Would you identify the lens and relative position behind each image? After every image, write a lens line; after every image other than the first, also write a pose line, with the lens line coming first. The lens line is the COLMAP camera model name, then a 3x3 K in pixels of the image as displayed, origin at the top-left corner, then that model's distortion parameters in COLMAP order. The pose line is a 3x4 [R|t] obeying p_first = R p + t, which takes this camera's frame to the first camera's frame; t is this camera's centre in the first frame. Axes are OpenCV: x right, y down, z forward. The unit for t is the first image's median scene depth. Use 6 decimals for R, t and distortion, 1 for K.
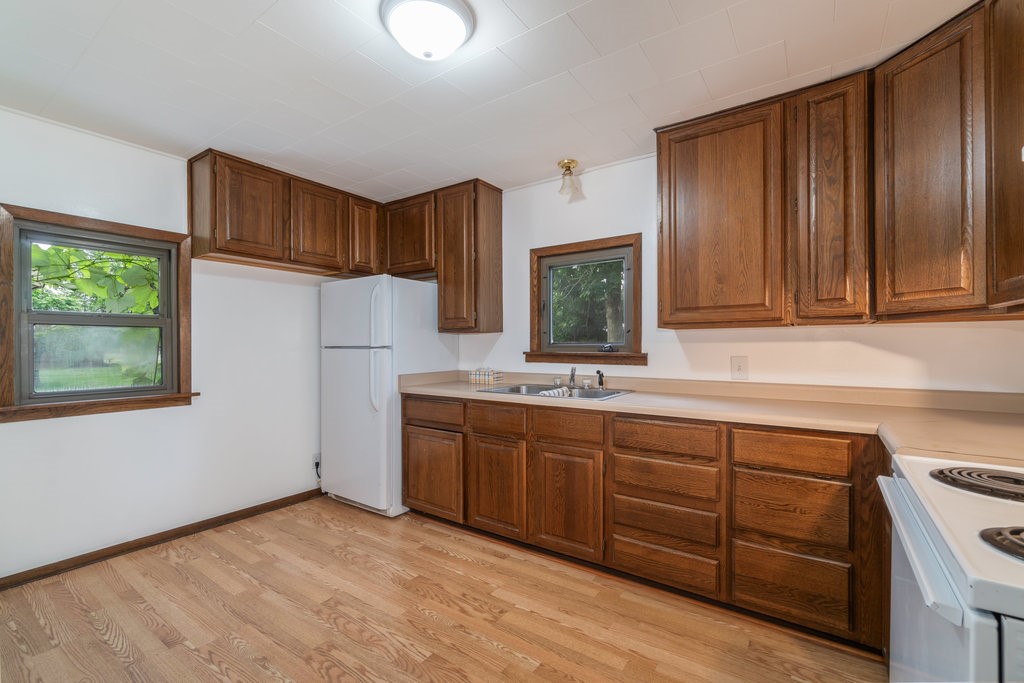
lens RADIAL K [[451.5, 0, 512.0], [0, 451.5, 341.5], [0, 0, 1]] dist [0.001255, -0.000003]
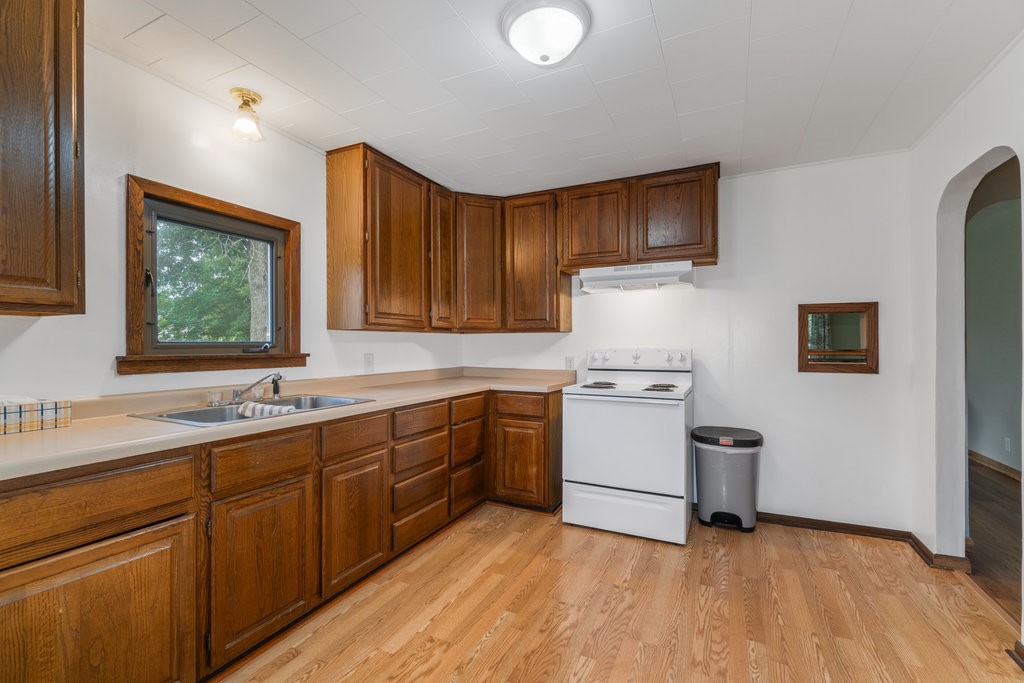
lens RADIAL K [[440.4, 0, 512.0], [0, 440.4, 341.5], [0, 0, 1]] dist [-0.001515, -0.000137]
pose [[-0.153198, 0.011009, 0.988134, -0.833572], [-0.005582, 0.999912, -0.012006, 0.012297], [-0.988180, -0.007355, -0.153123, 0.889178]]
